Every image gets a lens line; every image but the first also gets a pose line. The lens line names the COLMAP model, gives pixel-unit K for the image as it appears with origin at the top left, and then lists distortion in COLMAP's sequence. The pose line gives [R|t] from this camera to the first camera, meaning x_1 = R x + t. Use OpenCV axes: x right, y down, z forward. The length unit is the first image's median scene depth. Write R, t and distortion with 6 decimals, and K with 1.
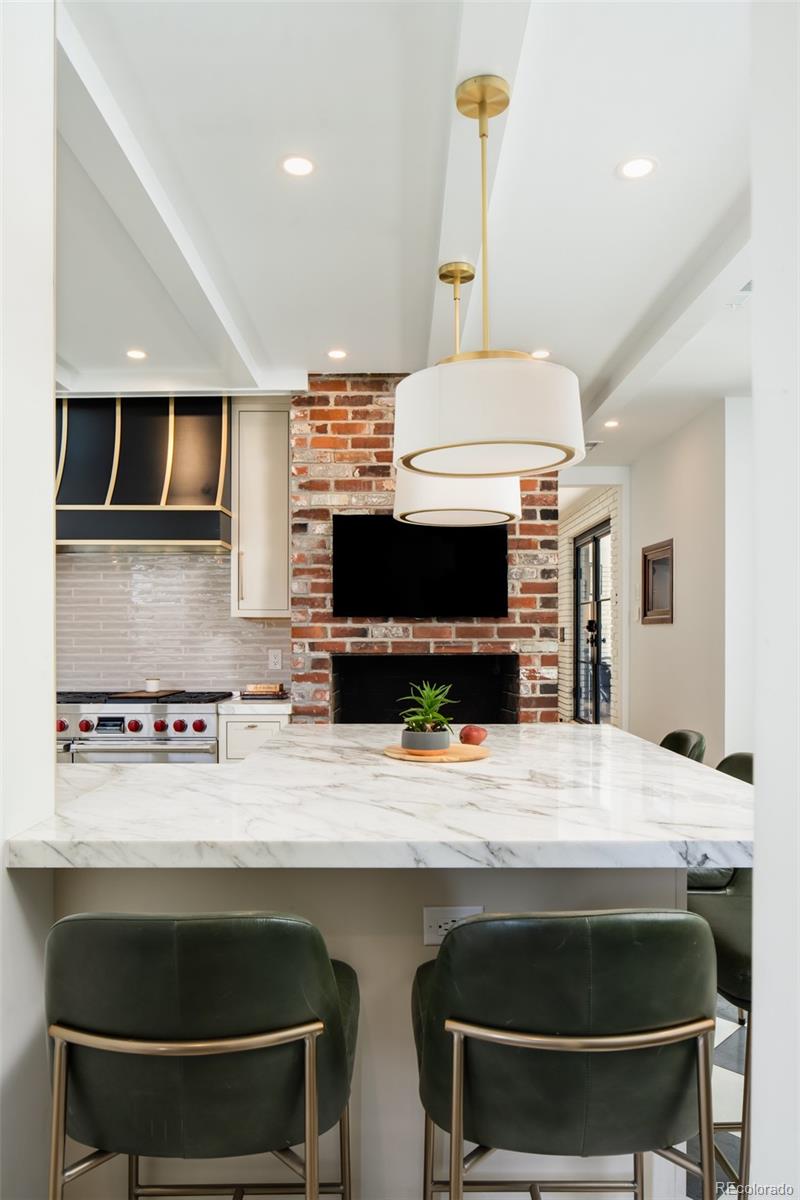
lens RADIAL K [[823.7, 0, 402.3], [0, 823.7, 630.9], [0, 0, 1]] dist [-0.001097, -0.000815]
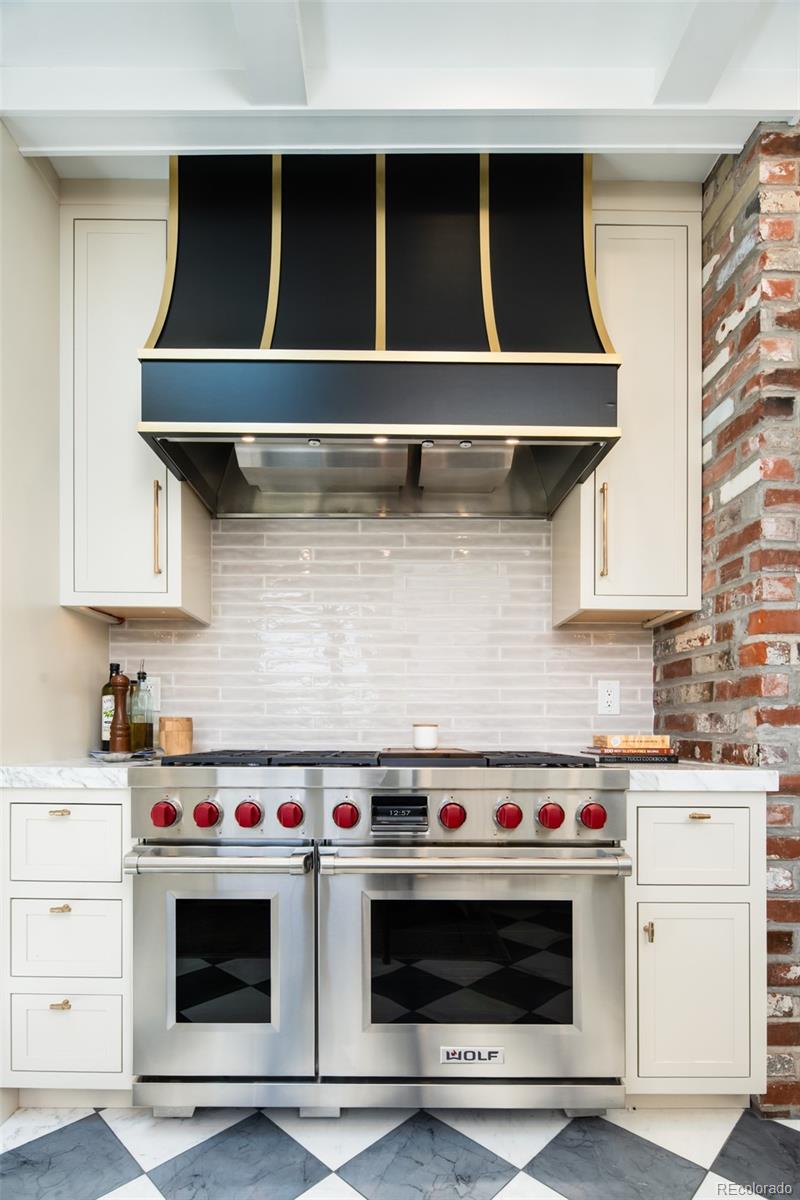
lens RADIAL K [[593.5, 0, 395.6], [0, 593.5, 731.3], [0, 0, 1]] dist [-0.000178, -0.000333]
pose [[0.999939, 0.005774, 0.009419, -0.350906], [-0.005819, 0.999972, 0.004782, 0.065204], [-0.009391, -0.004837, 0.999944, 0.652654]]
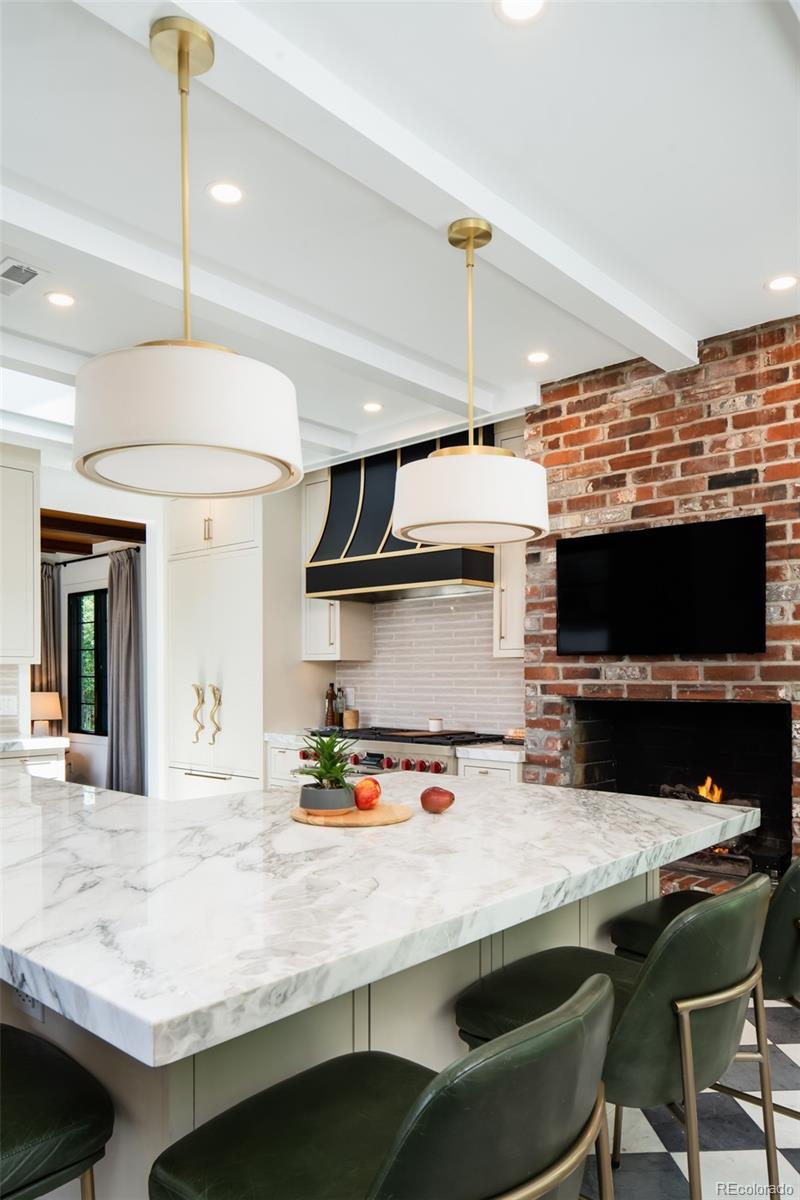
lens RADIAL K [[824.8, 0, 396.2], [0, 824.8, 676.4], [0, 0, 1]] dist [0.002013, 0.001024]
pose [[0.741565, 0.001436, -0.670879, 0.372685], [0.004078, 0.999970, 0.006648, -0.001539], [0.670868, -0.007666, 0.741537, 0.224940]]
